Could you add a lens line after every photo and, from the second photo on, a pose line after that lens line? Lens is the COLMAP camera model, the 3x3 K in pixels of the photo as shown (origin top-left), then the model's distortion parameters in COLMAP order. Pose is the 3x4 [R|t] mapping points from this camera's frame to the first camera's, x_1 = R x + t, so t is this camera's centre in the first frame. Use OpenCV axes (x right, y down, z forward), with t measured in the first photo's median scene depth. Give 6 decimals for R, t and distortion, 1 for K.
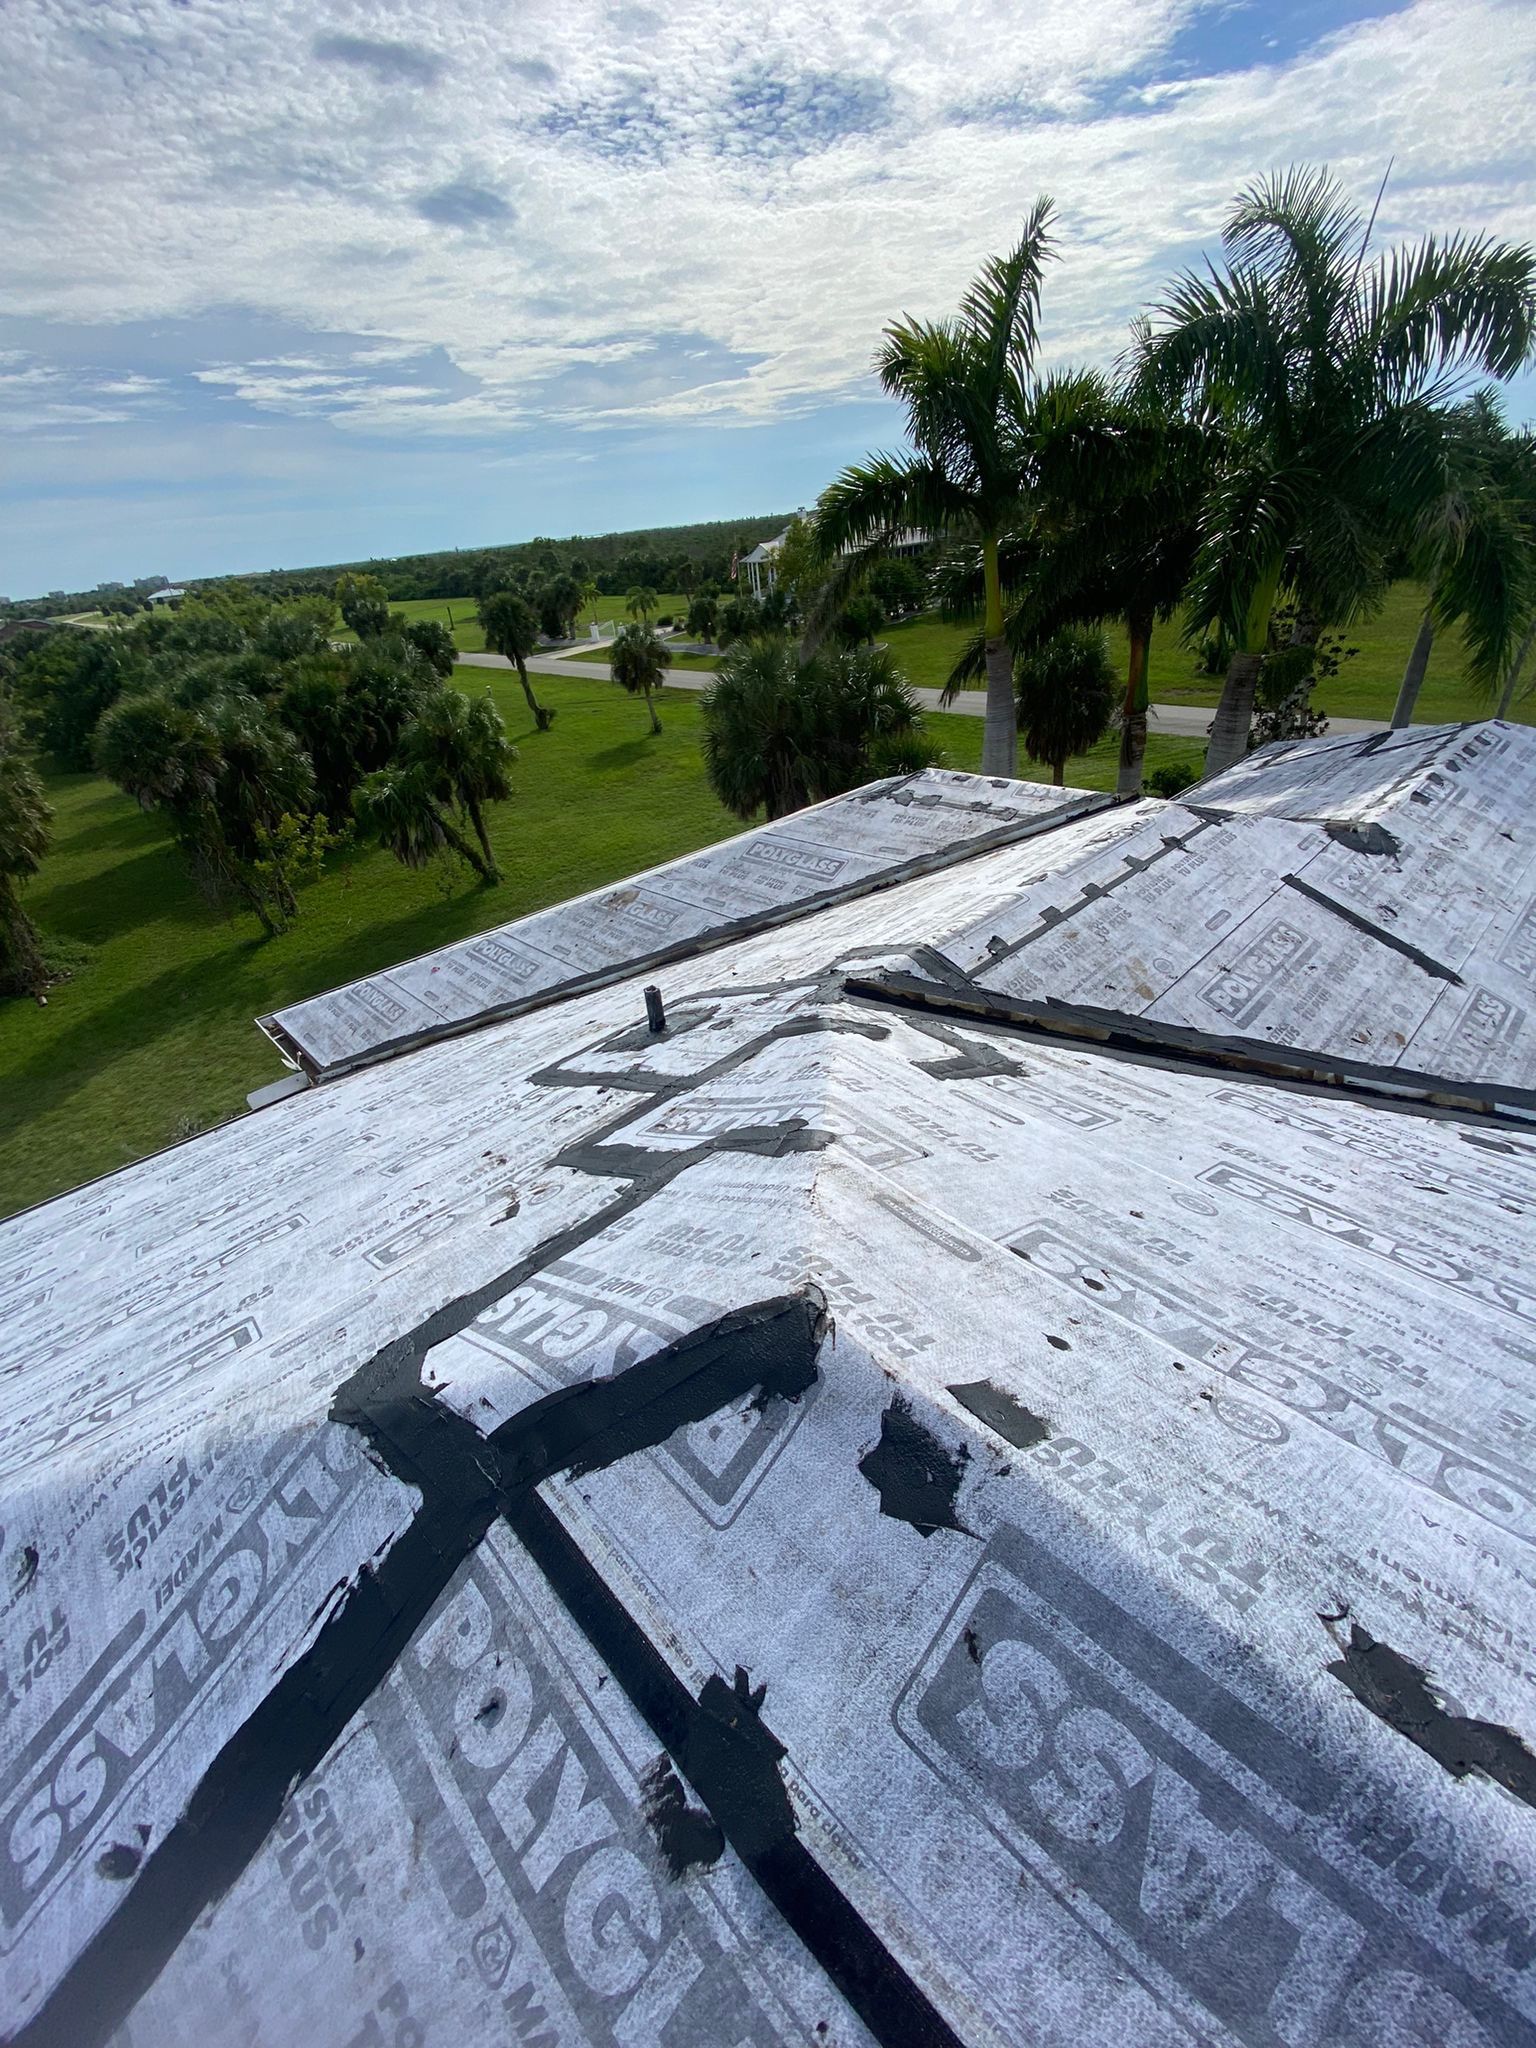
lens RADIAL K [[835.4, 0, 764.1], [0, 835.4, 1022.4], [0, 0, 1]] dist [0.006011, -0.013765]
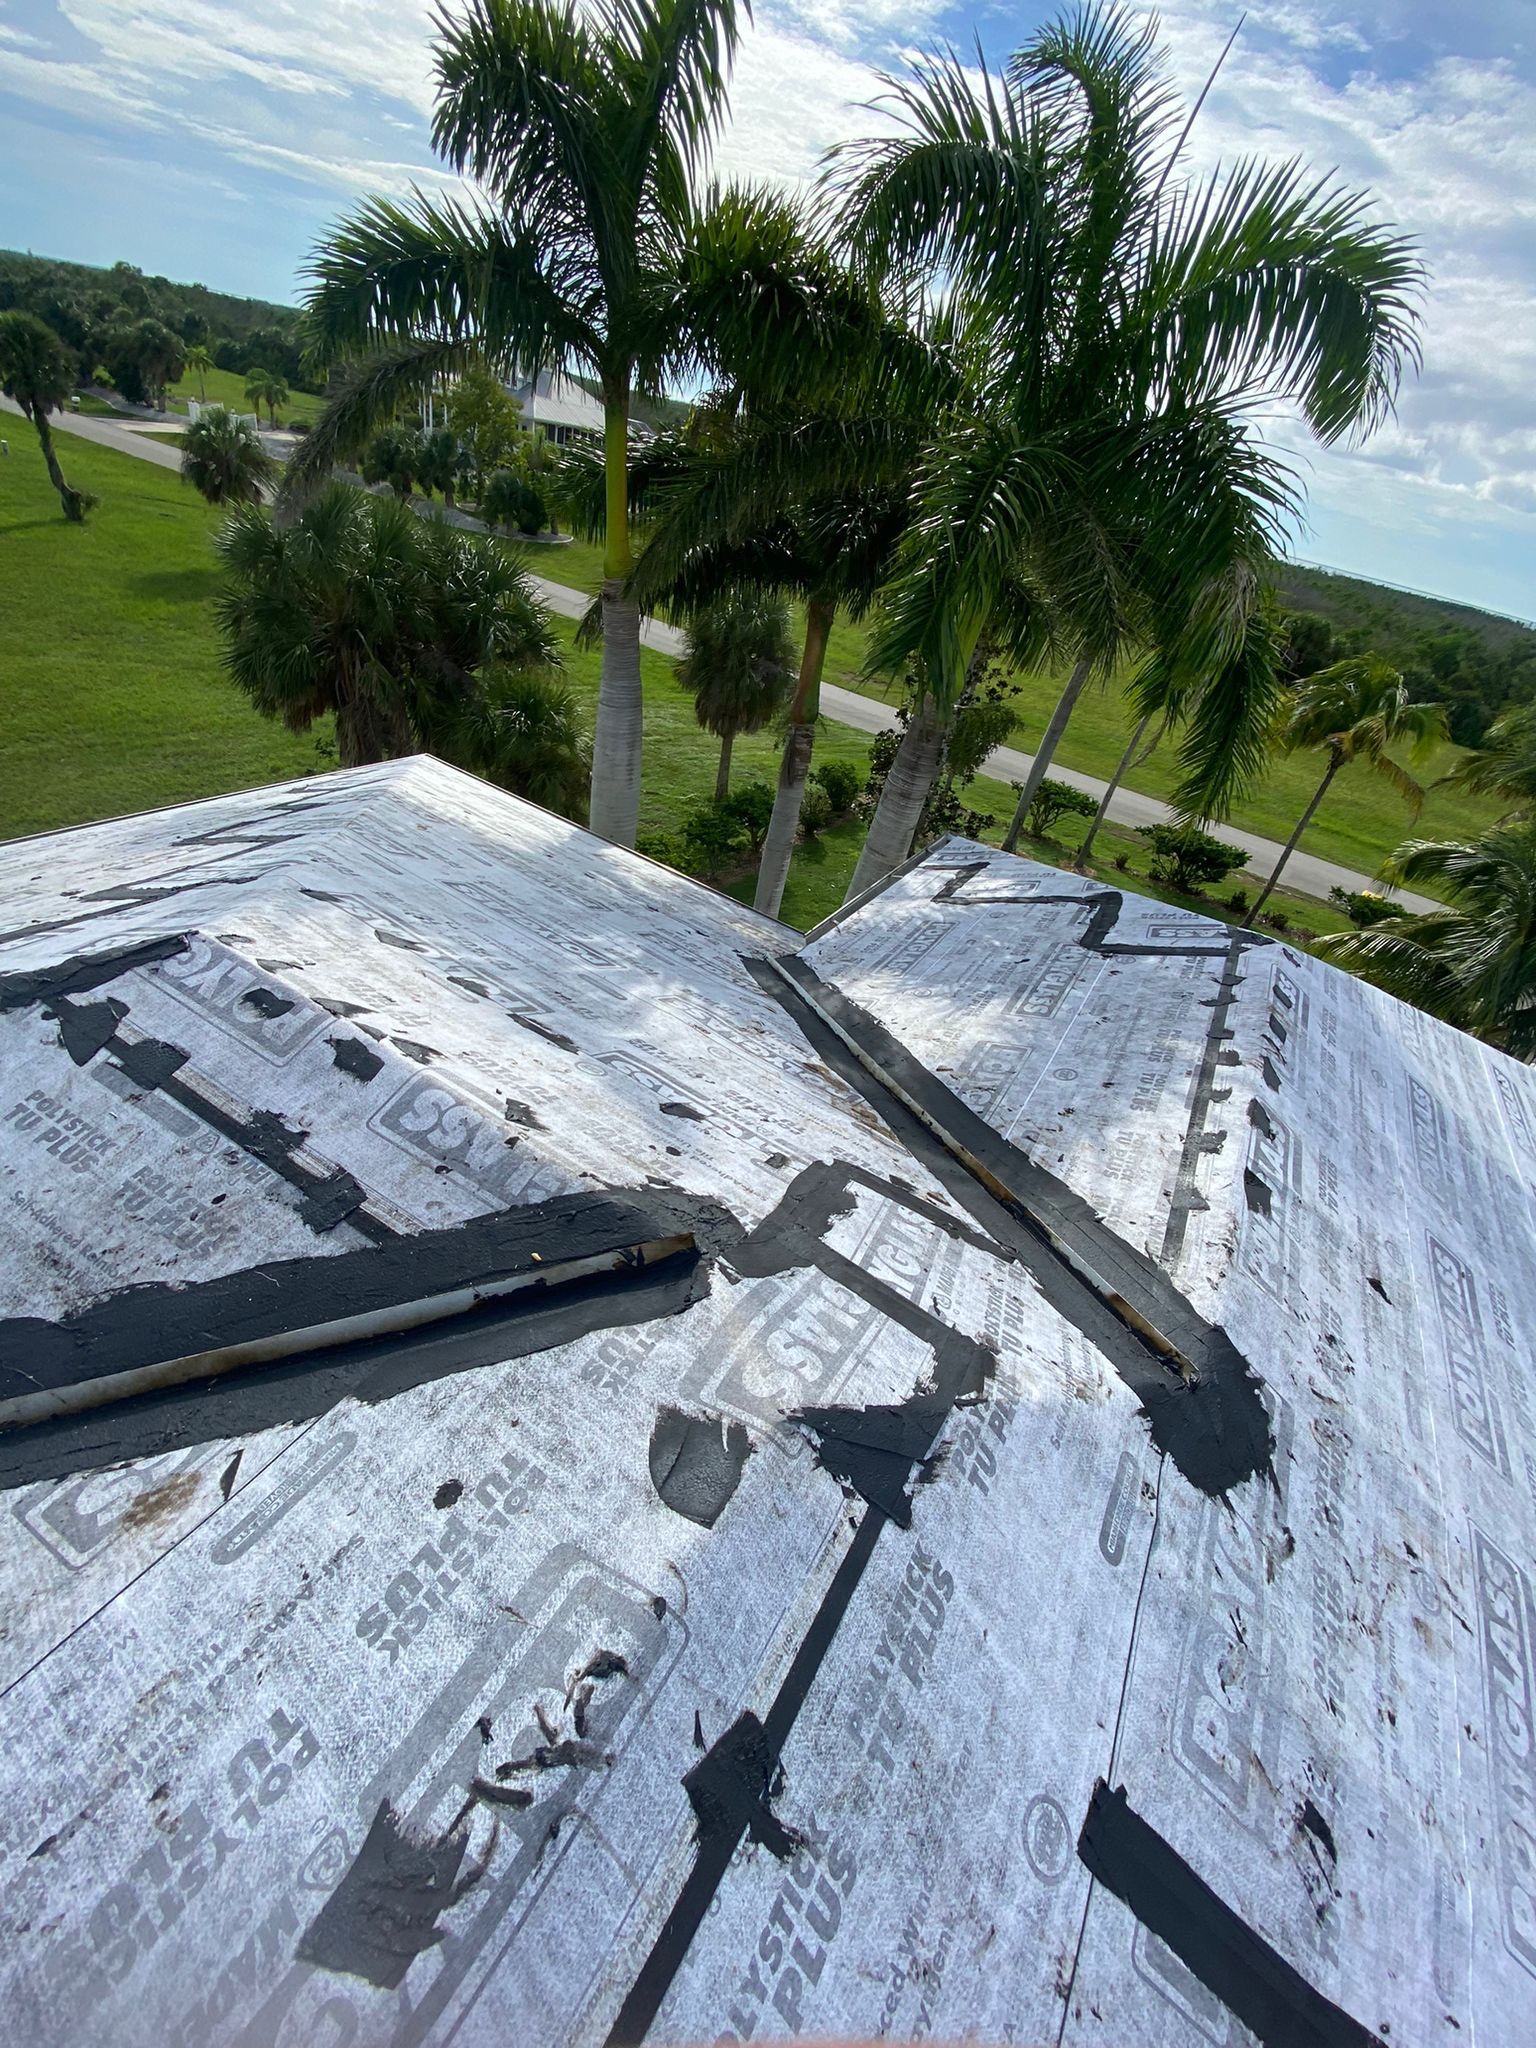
lens RADIAL K [[835.4, 0, 770.4], [0, 835.4, 1011.2], [0, 0, 1]] dist [0.006011, -0.013765]
pose [[0.915322, 0.078566, 0.394985, 0.145402], [-0.111011, 0.992010, 0.059934, -0.166103], [-0.387120, -0.098707, 0.916731, 0.300493]]
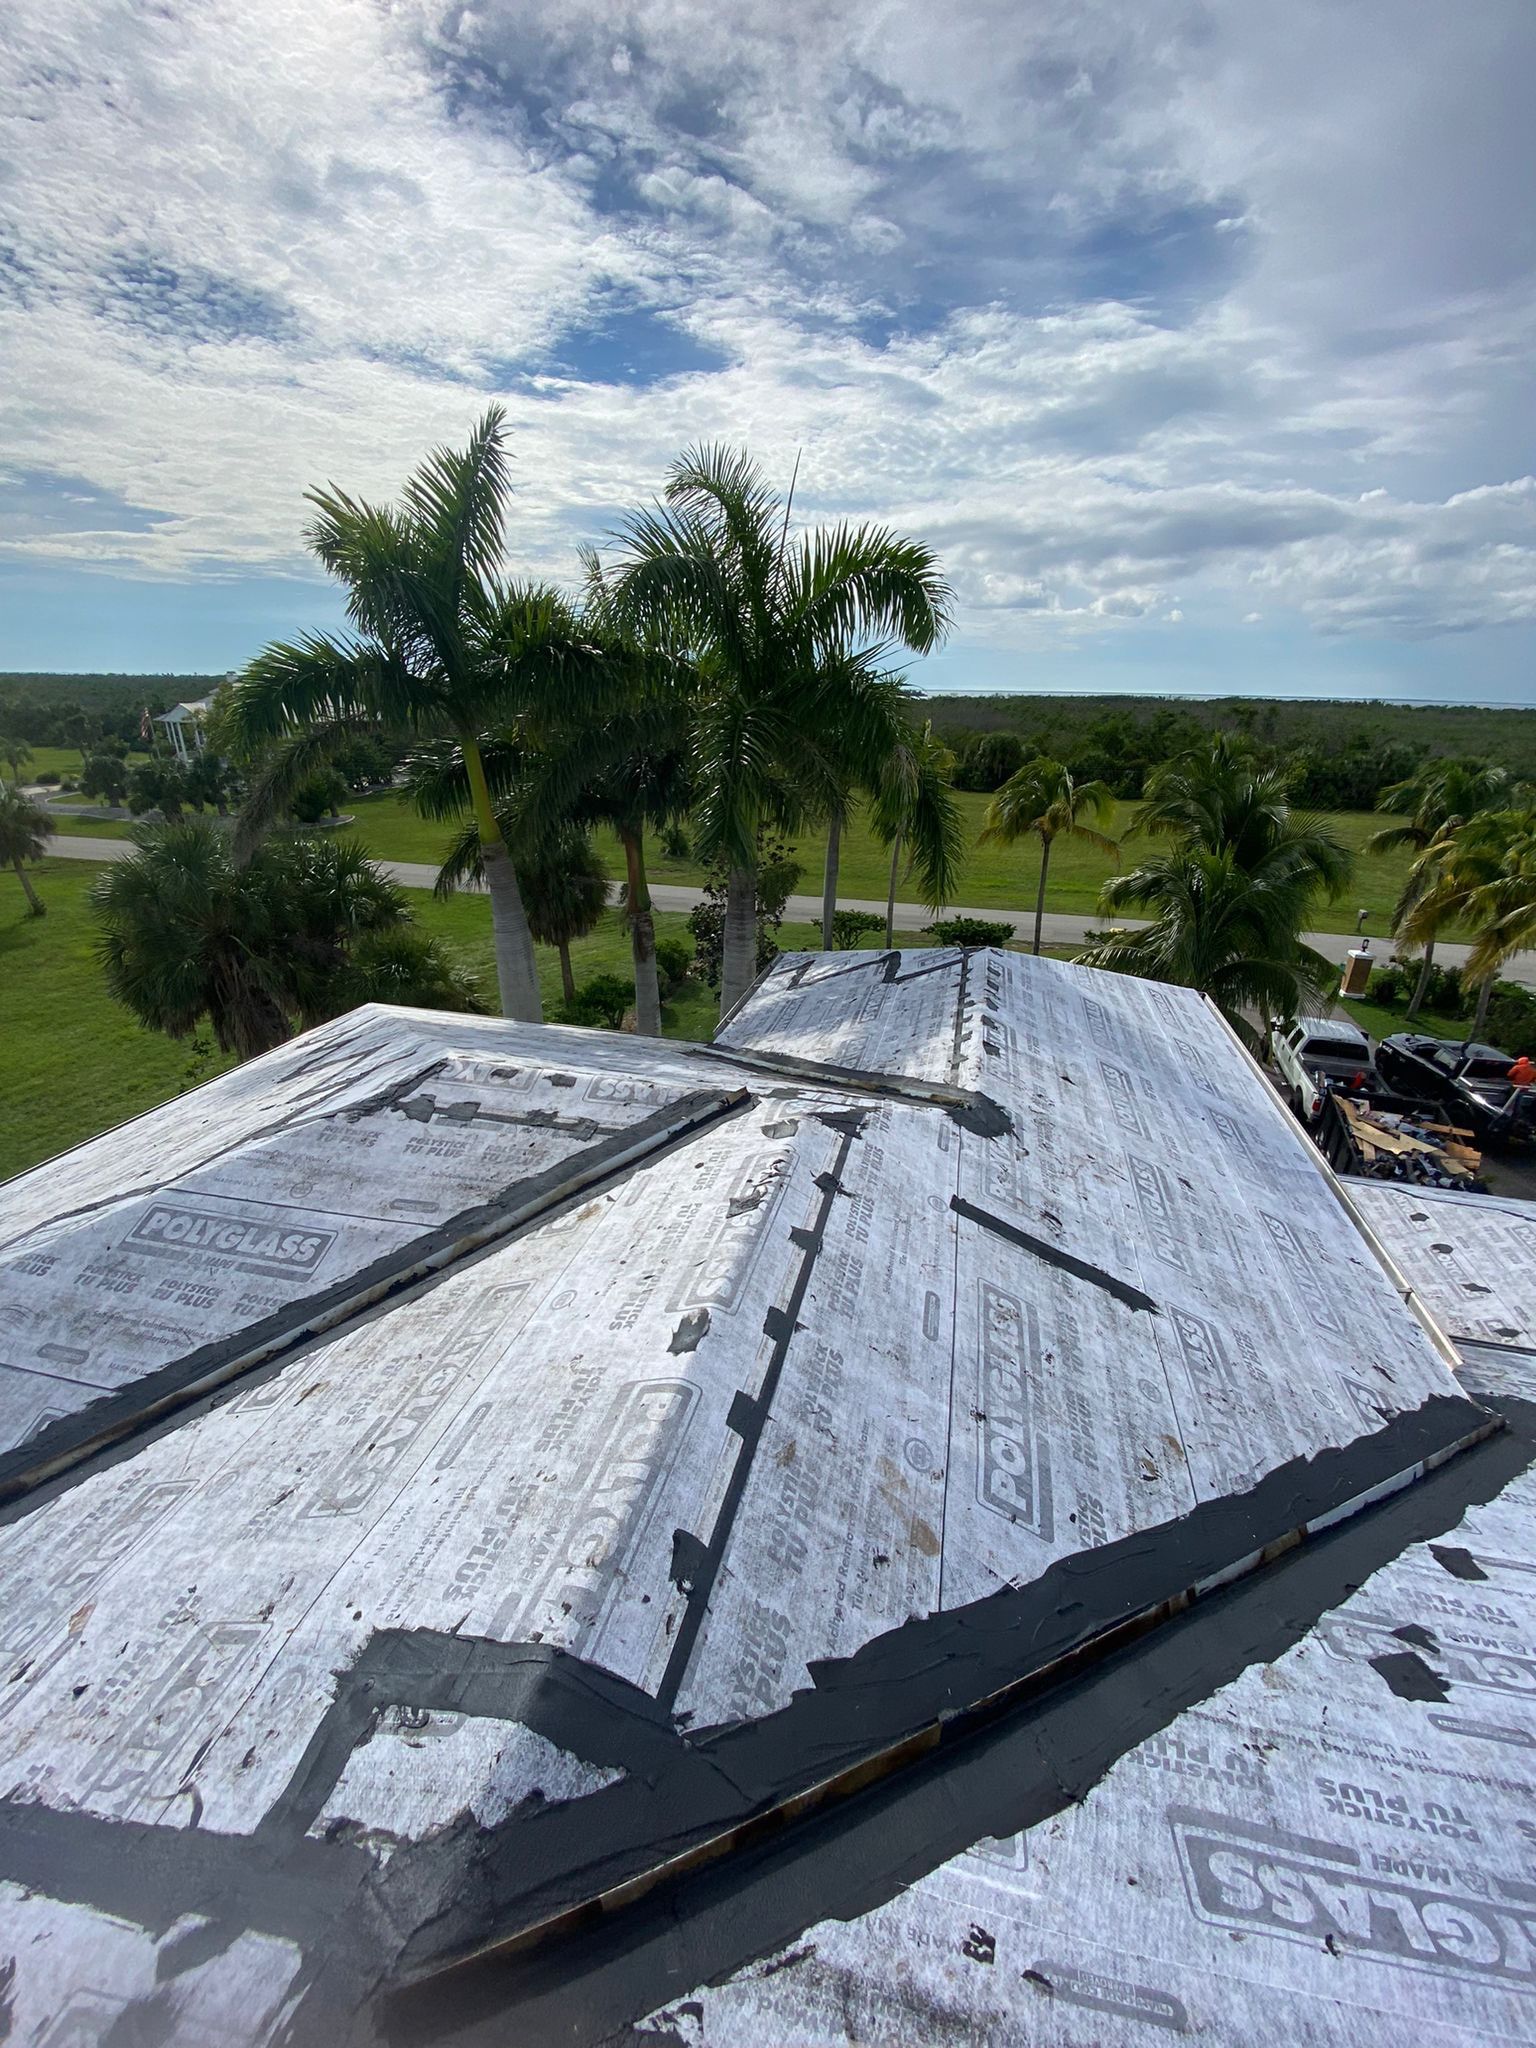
lens RADIAL K [[835.4, 0, 770.6], [0, 835.4, 1018.9], [0, 0, 1]] dist [0.006011, -0.013765]
pose [[0.832861, -0.091475, 0.545871, 0.022362], [0.192211, 0.972669, -0.130269, -0.100992], [-0.519035, 0.213418, 0.827681, 0.145383]]
